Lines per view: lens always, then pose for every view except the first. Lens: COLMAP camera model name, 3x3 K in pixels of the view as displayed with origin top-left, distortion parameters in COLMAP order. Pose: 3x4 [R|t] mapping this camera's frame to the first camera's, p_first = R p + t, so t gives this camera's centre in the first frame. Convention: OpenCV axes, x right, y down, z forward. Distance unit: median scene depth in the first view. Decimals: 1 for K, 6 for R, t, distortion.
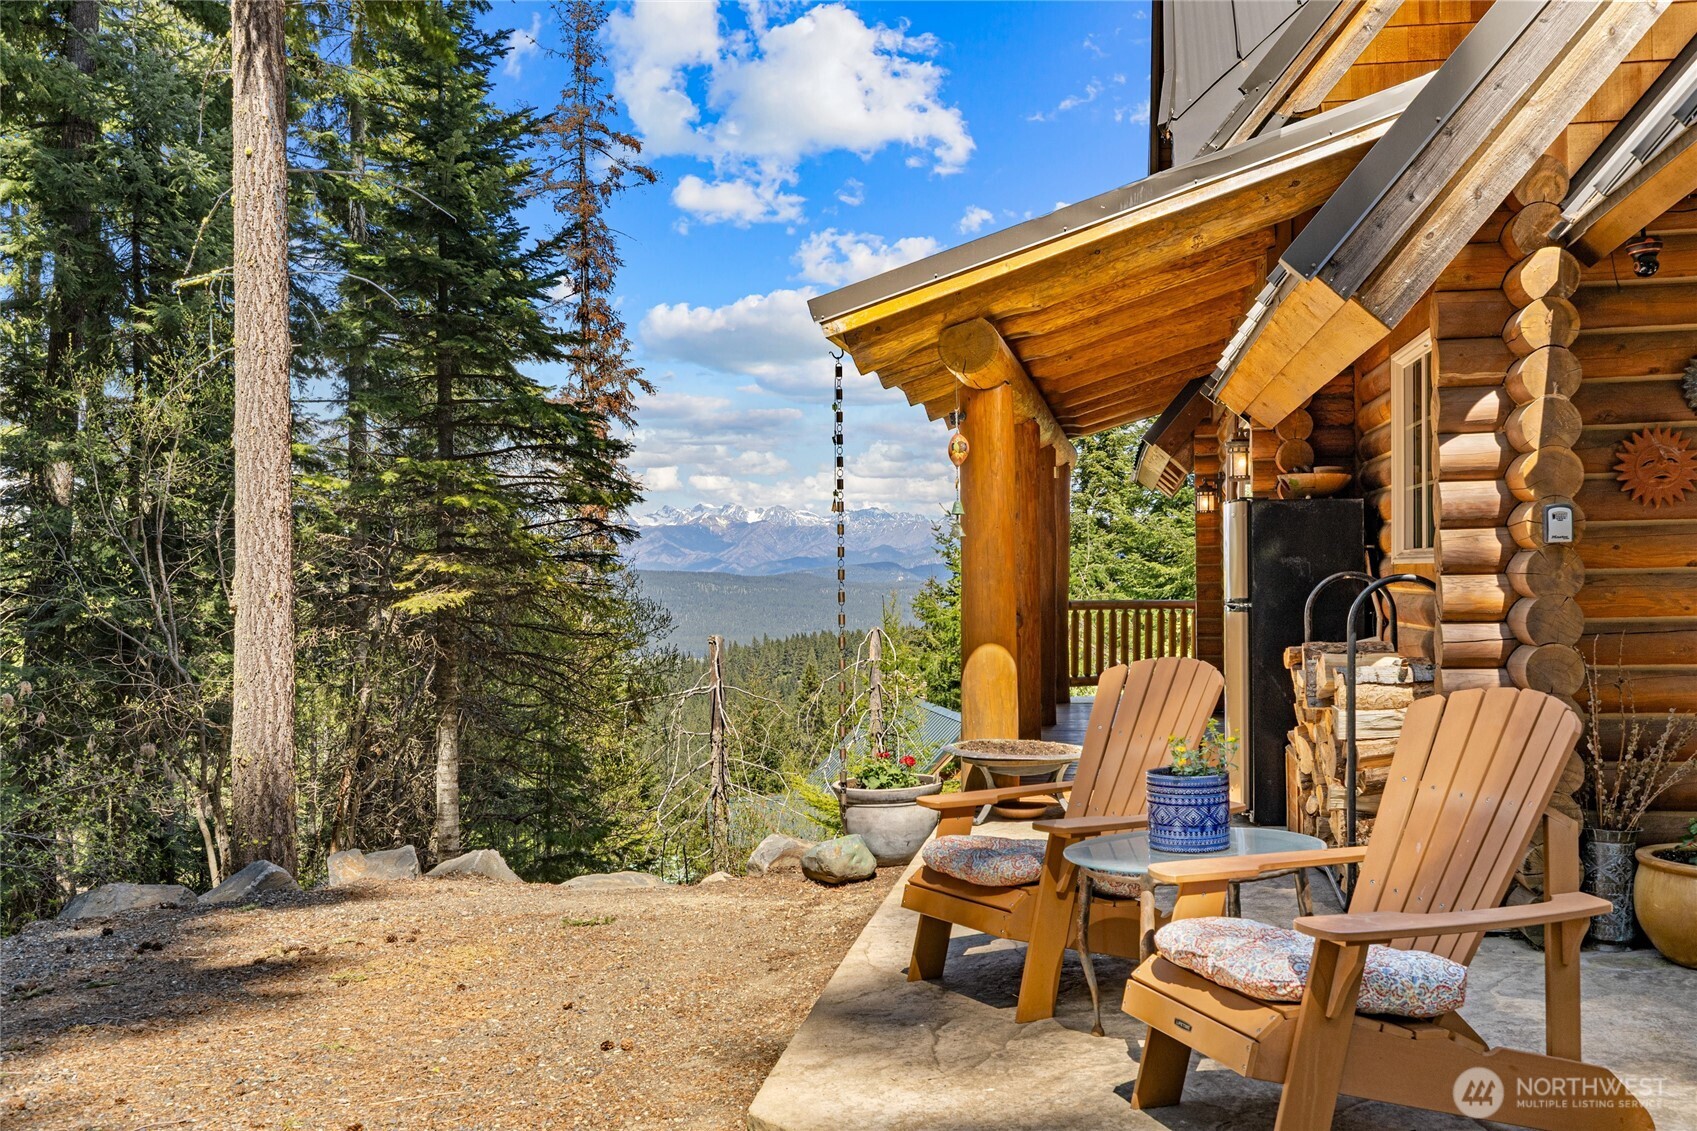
lens RADIAL K [[1712.2, 0, 848.5], [0, 1712.2, 565.5], [0, 0, 1]] dist [-0.000716, -0.001616]
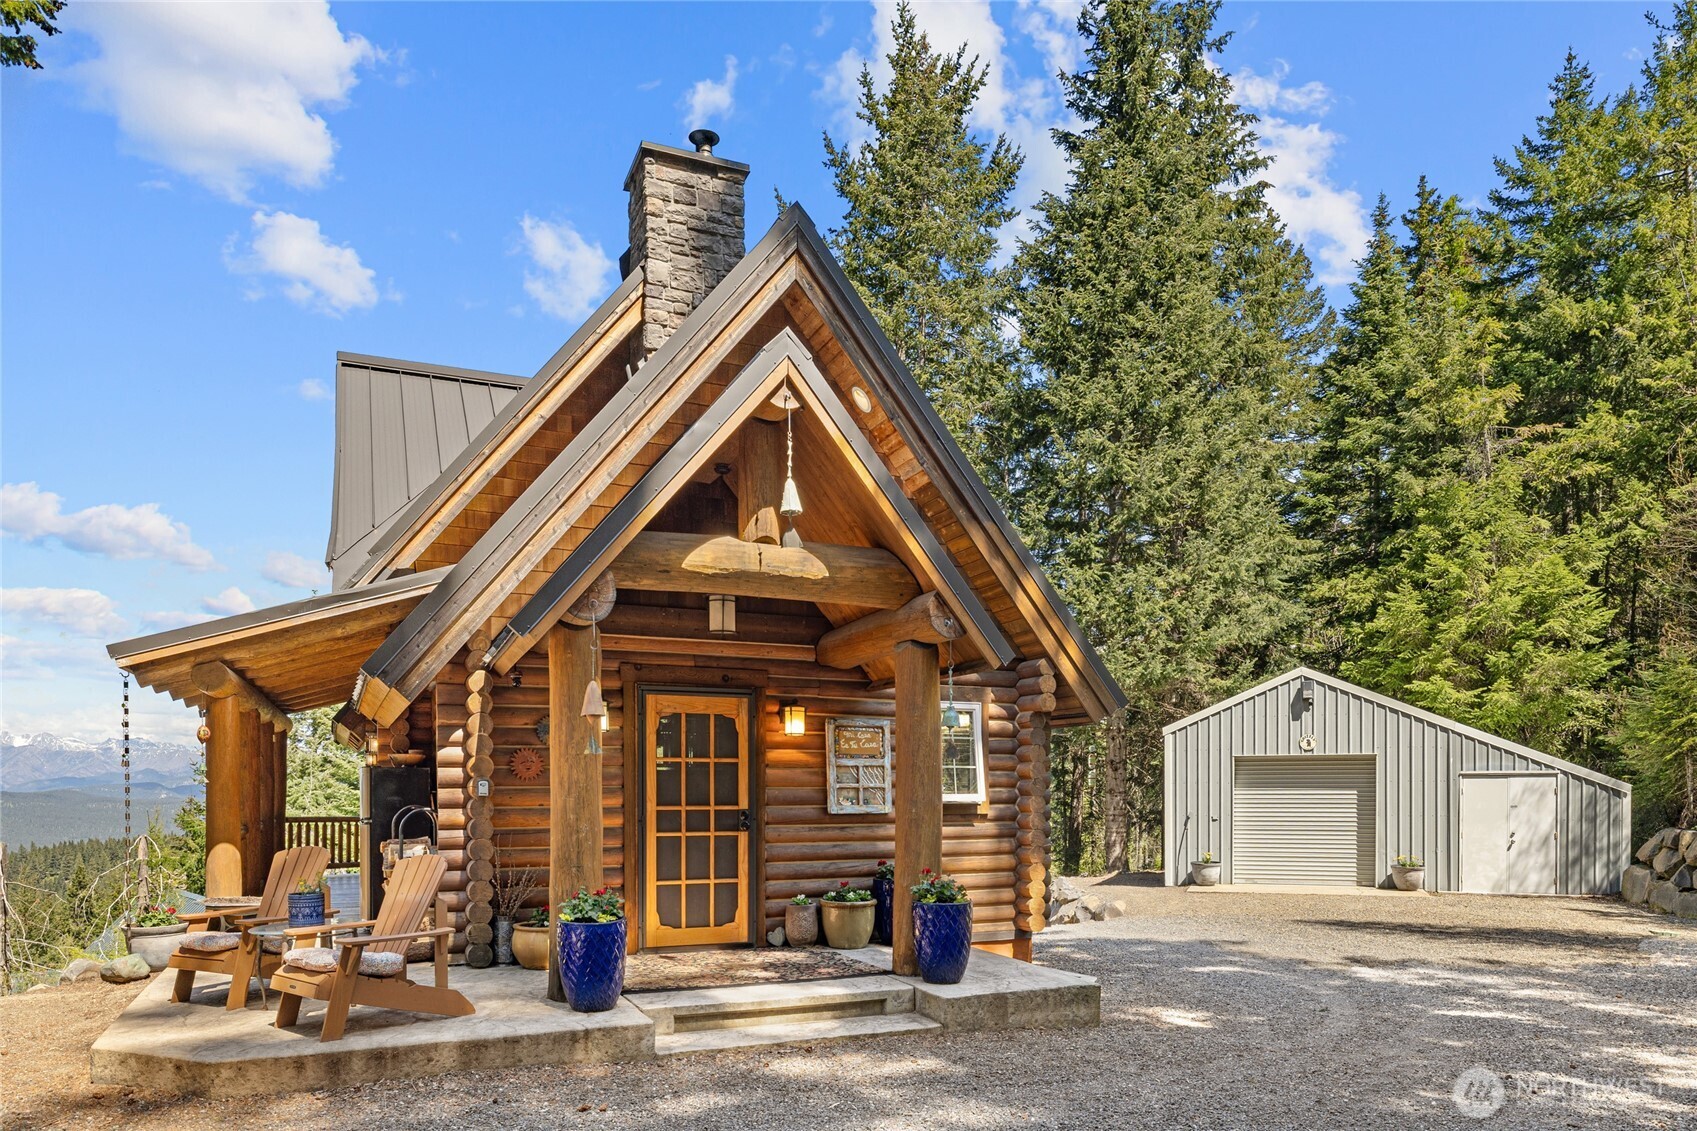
lens RADIAL K [[1326.1, 0, 875.5], [0, 1326.1, 811.9], [0, 0, 1]] dist [-0.002422, 0.007205]
pose [[0.865986, 0.002611, 0.500061, -0.021225], [-0.012358, 0.999793, 0.016181, -0.018251], [-0.499915, -0.020192, 0.865839, -0.570927]]
